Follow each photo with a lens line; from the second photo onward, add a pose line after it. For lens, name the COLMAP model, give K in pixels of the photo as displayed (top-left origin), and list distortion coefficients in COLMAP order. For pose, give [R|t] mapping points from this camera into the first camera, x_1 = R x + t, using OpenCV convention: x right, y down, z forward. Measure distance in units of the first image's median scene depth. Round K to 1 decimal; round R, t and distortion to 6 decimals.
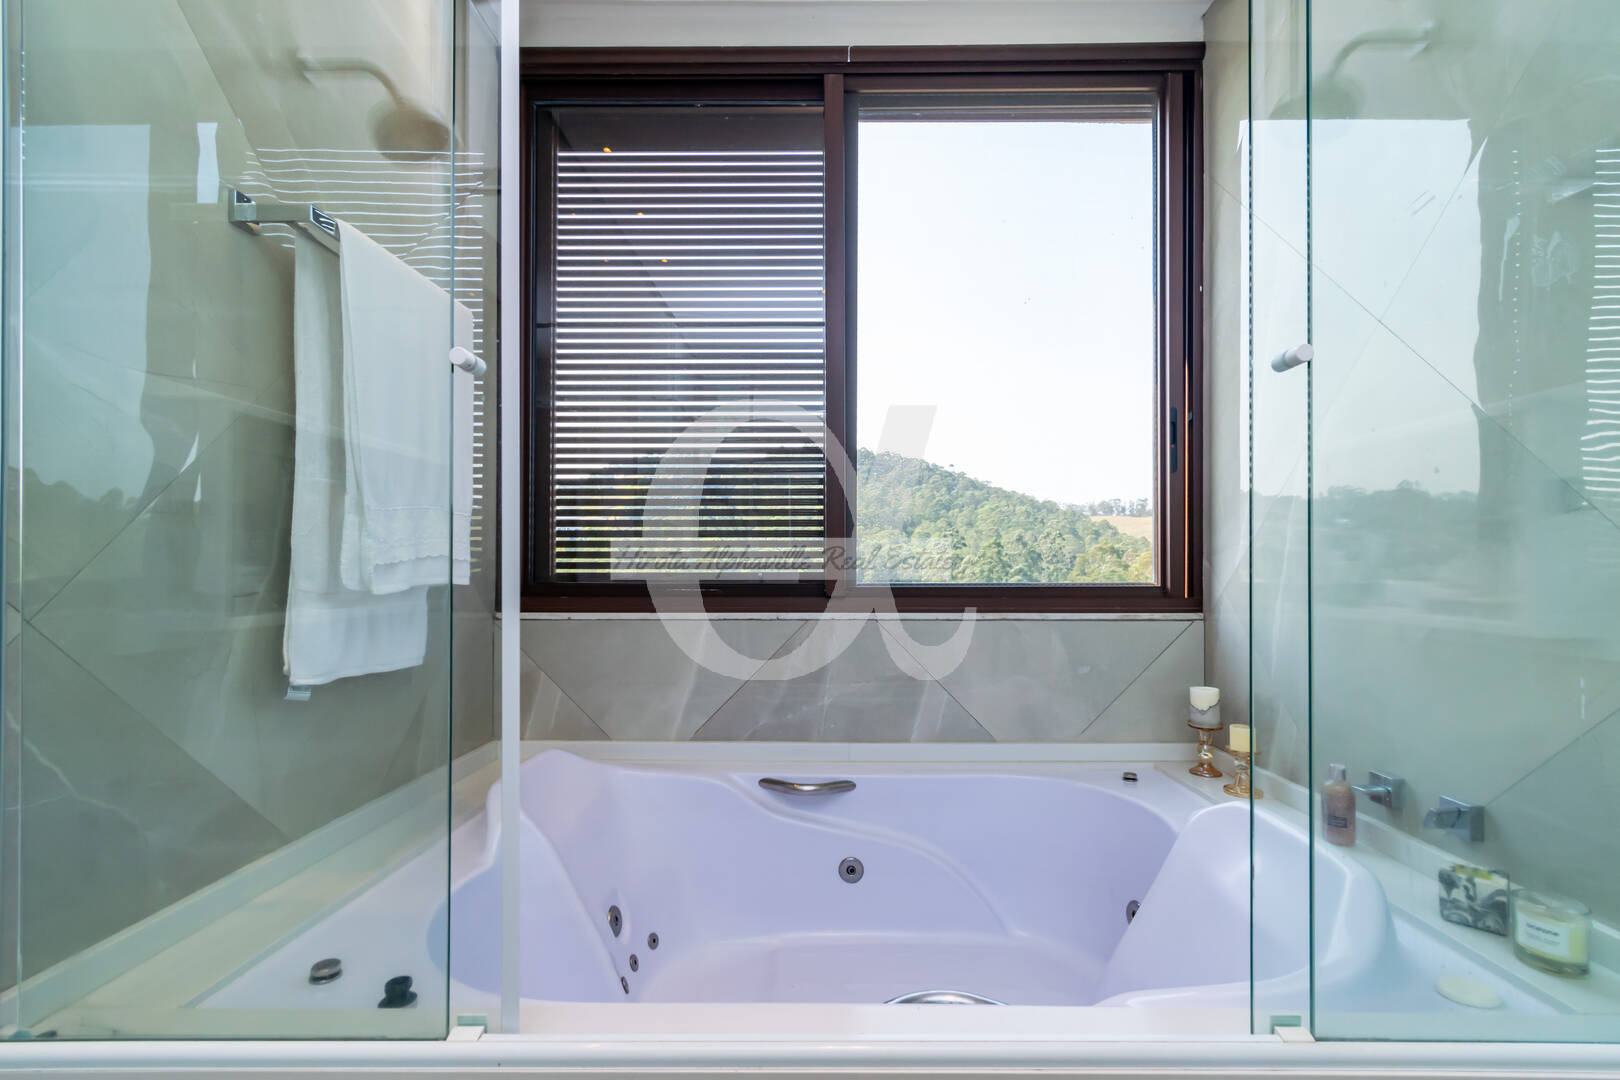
lens RADIAL K [[714.3, 0, 806.1], [0, 714.3, 565.8], [0, 0, 1]] dist [0.001265, 0.000198]
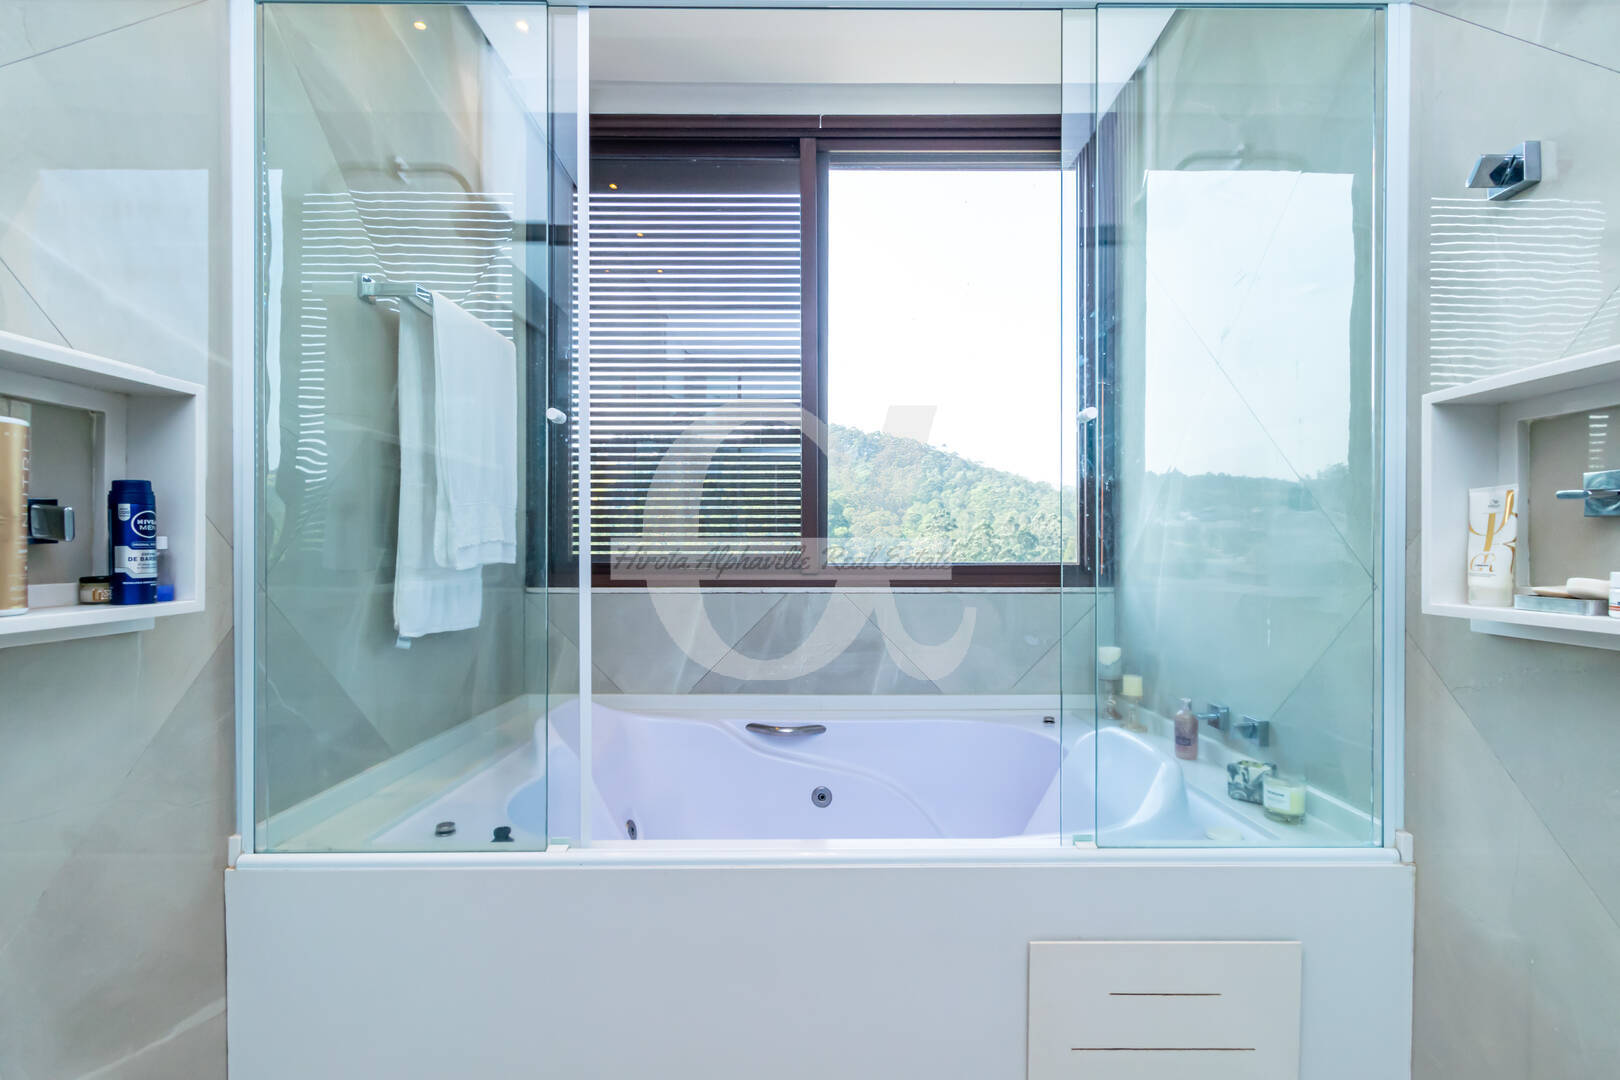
lens RADIAL K [[739.4, 0, 803.8], [0, 739.4, 552.5], [0, 0, 1]] dist [0.000388, -0.000100]
pose [[0.999940, -0.000888, 0.010897, 0.020230], [0.000822, 0.999981, 0.006140, 0.000030], [-0.010902, -0.006131, 0.999922, -0.278687]]
